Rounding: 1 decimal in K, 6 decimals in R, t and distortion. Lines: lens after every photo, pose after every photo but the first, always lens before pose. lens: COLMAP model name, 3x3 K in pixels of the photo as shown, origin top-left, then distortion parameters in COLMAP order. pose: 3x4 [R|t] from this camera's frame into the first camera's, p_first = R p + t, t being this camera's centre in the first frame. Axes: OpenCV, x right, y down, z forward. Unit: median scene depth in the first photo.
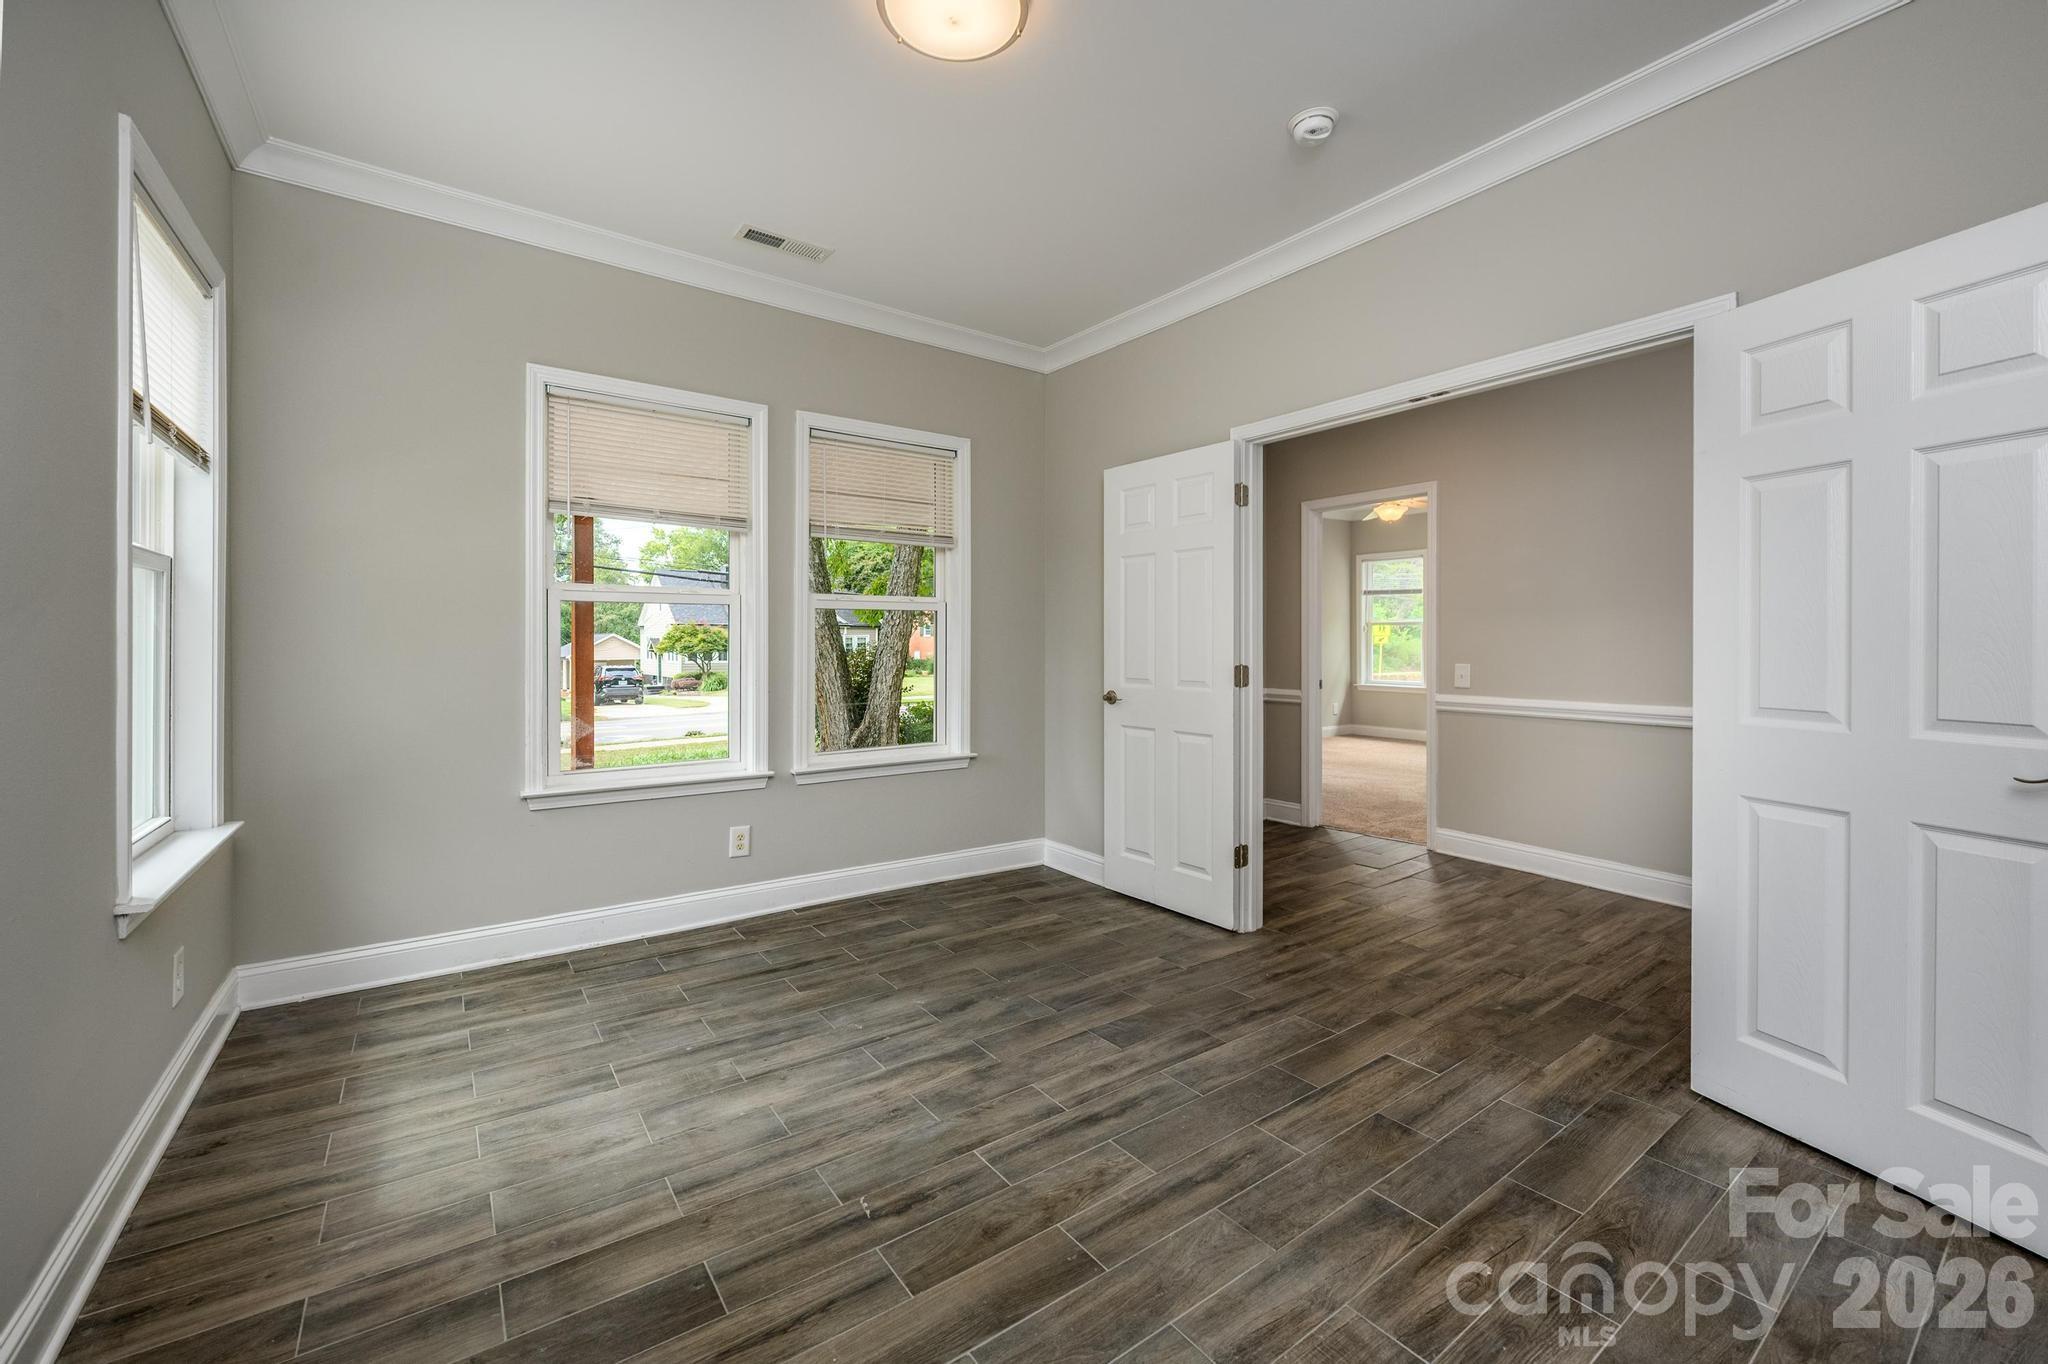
lens RADIAL K [[893.9, 0, 986.7], [0, 893.9, 646.6], [0, 0, 1]] dist [-0.003340, 0.000016]
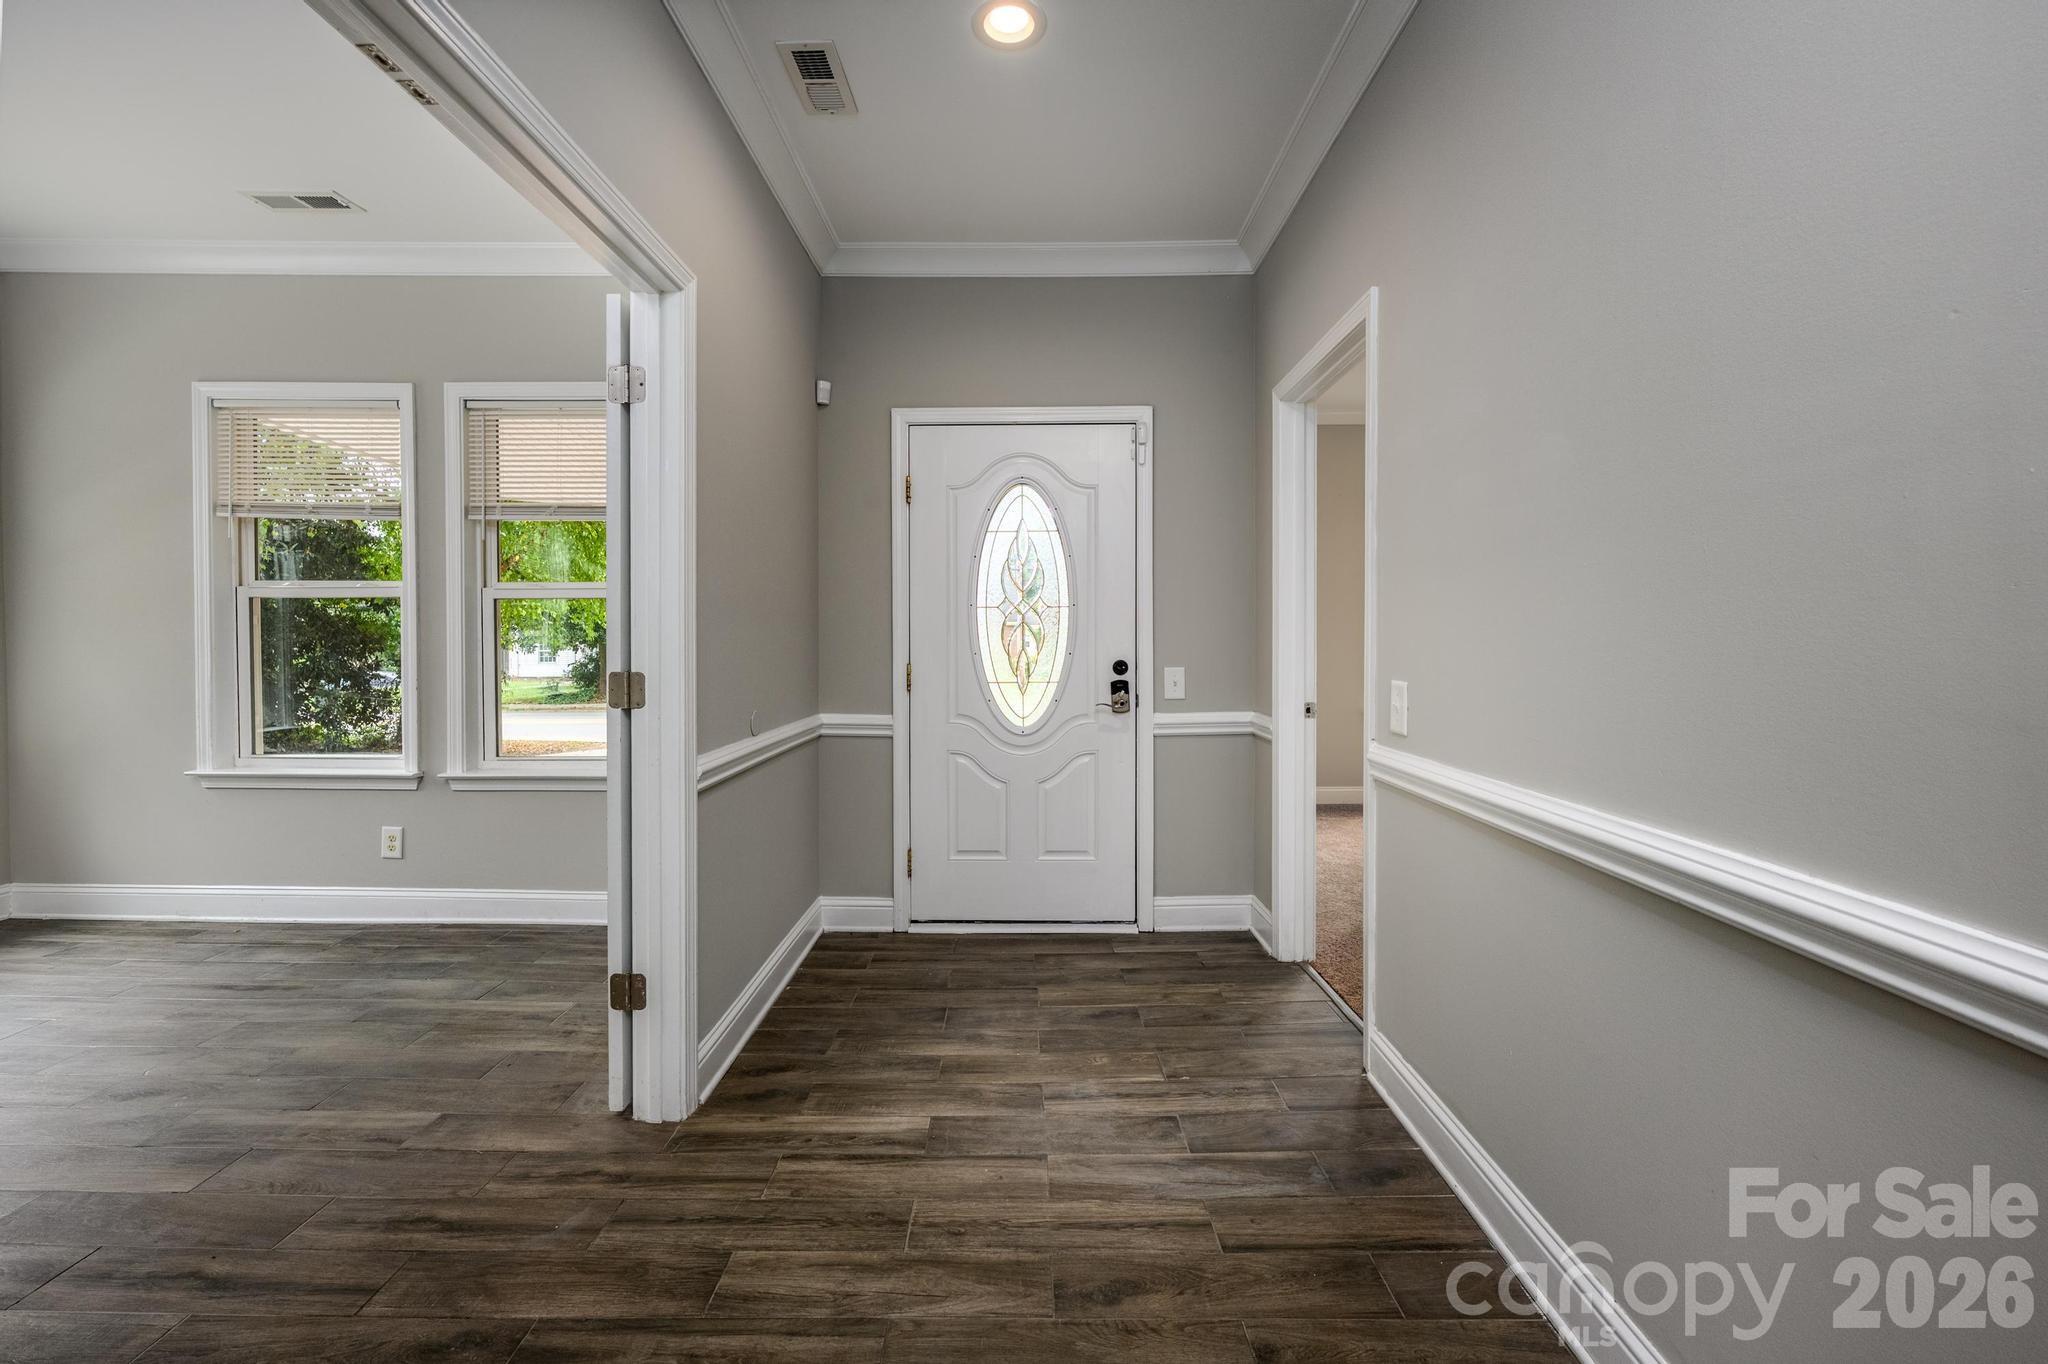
lens RADIAL K [[843.9, 0, 1038.1], [0, 843.9, 651.8], [0, 0, 1]] dist [-0.003360, -0.000026]
pose [[0.791351, 0.009495, -0.611289, 0.964466], [-0.002492, 0.999921, 0.012305, -0.000308], [0.611357, -0.008215, 0.791312, 0.826573]]
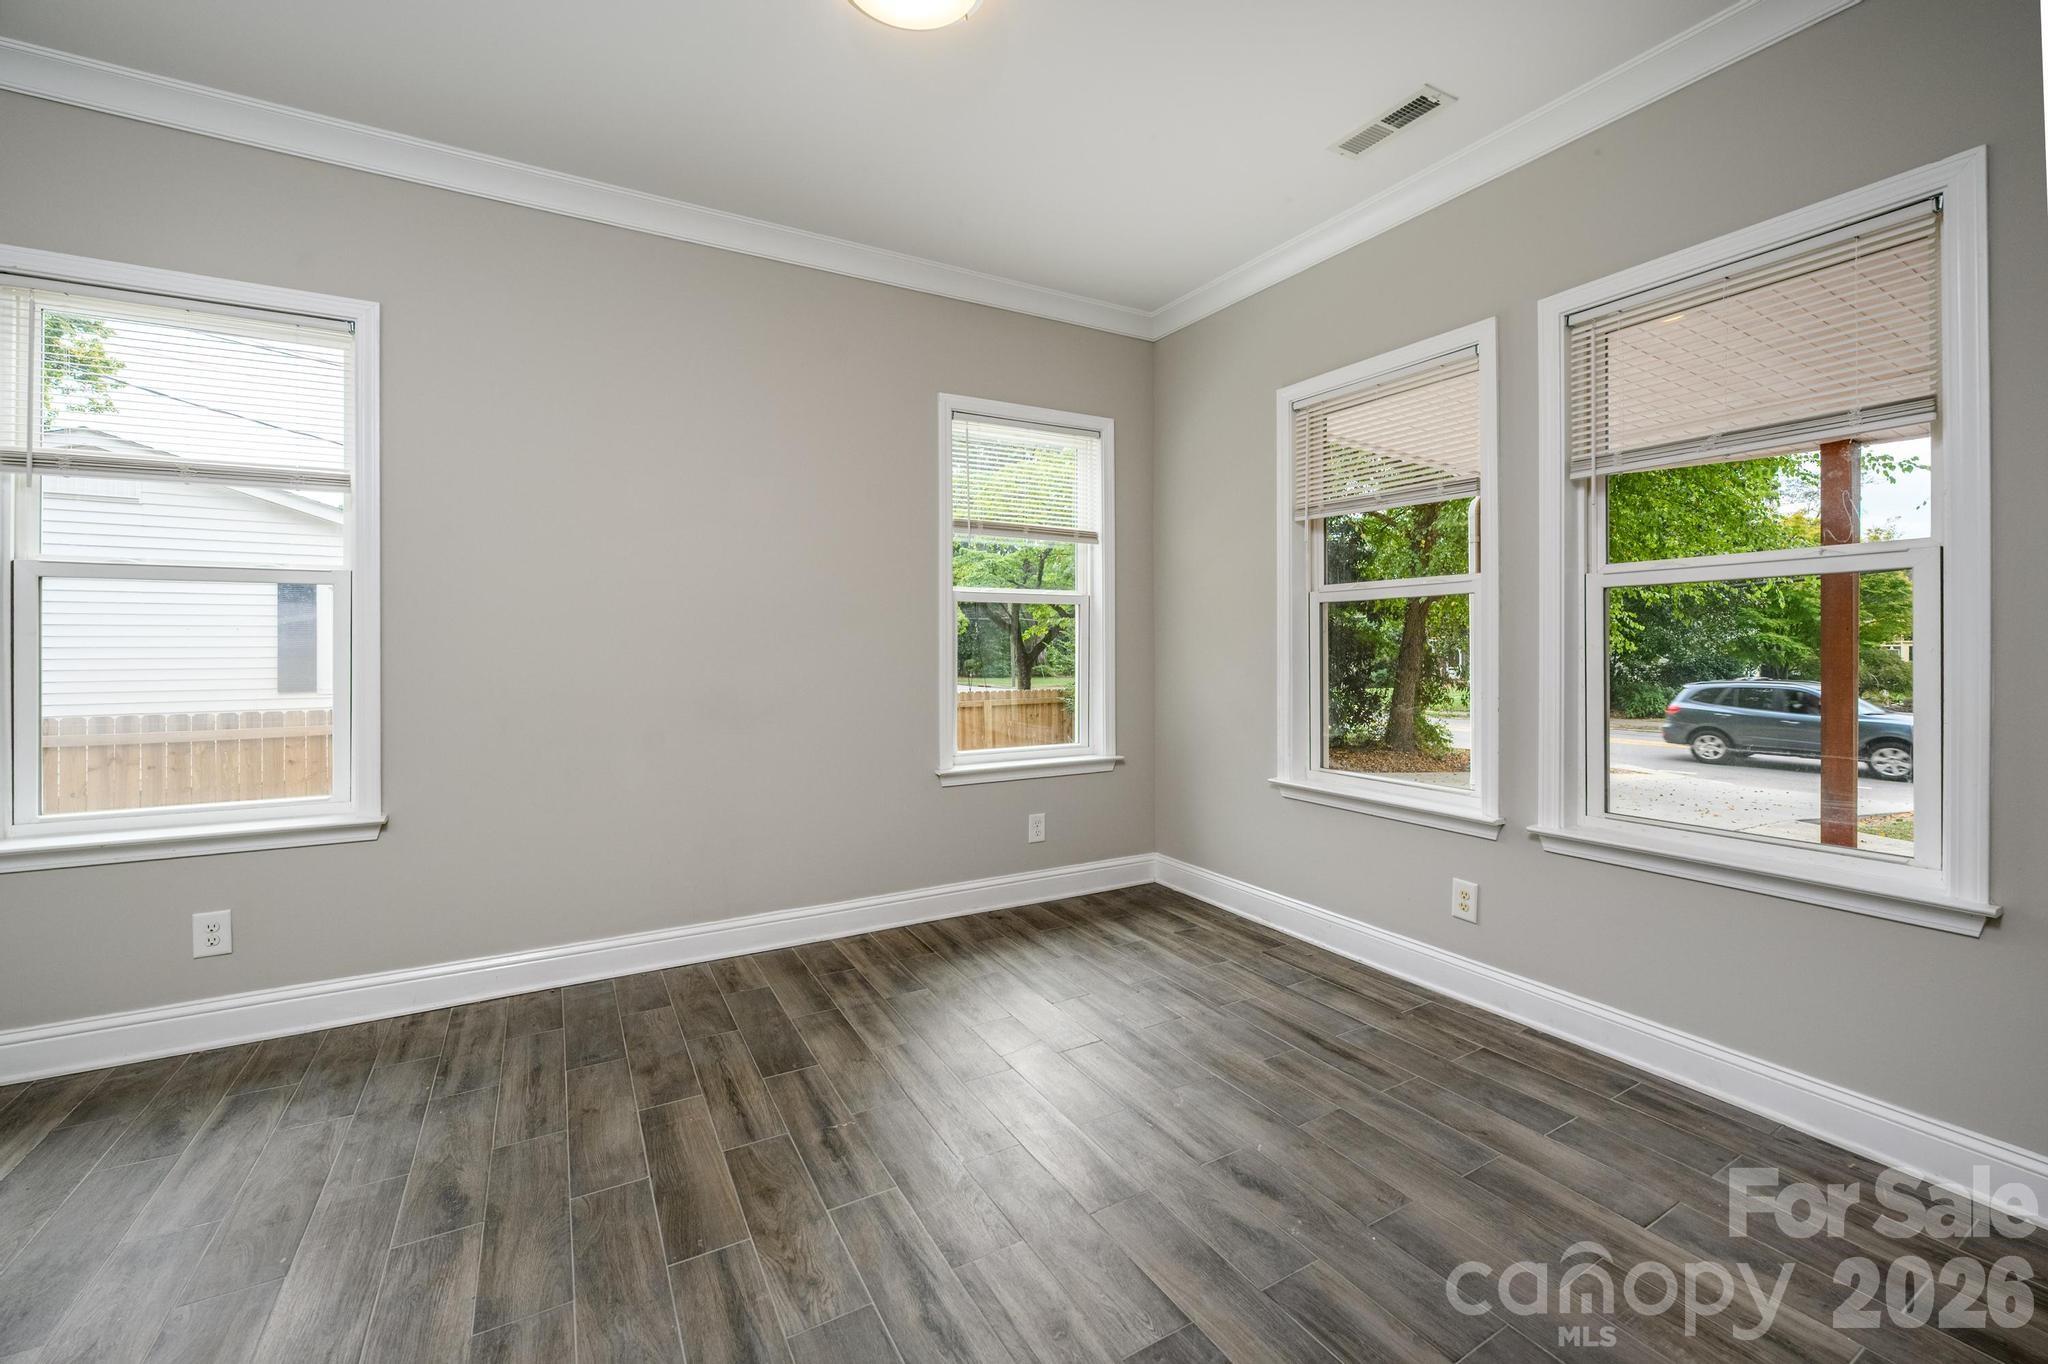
lens RADIAL K [[843.9, 0, 1038.1], [0, 843.9, 651.8], [0, 0, 1]] dist [-0.003360, -0.000026]
pose [[-0.107466, 0.003765, -0.994202, 0.564853], [0.000553, 0.999993, 0.003727, 0.001158], [0.994209, -0.000149, -0.107467, 0.830414]]
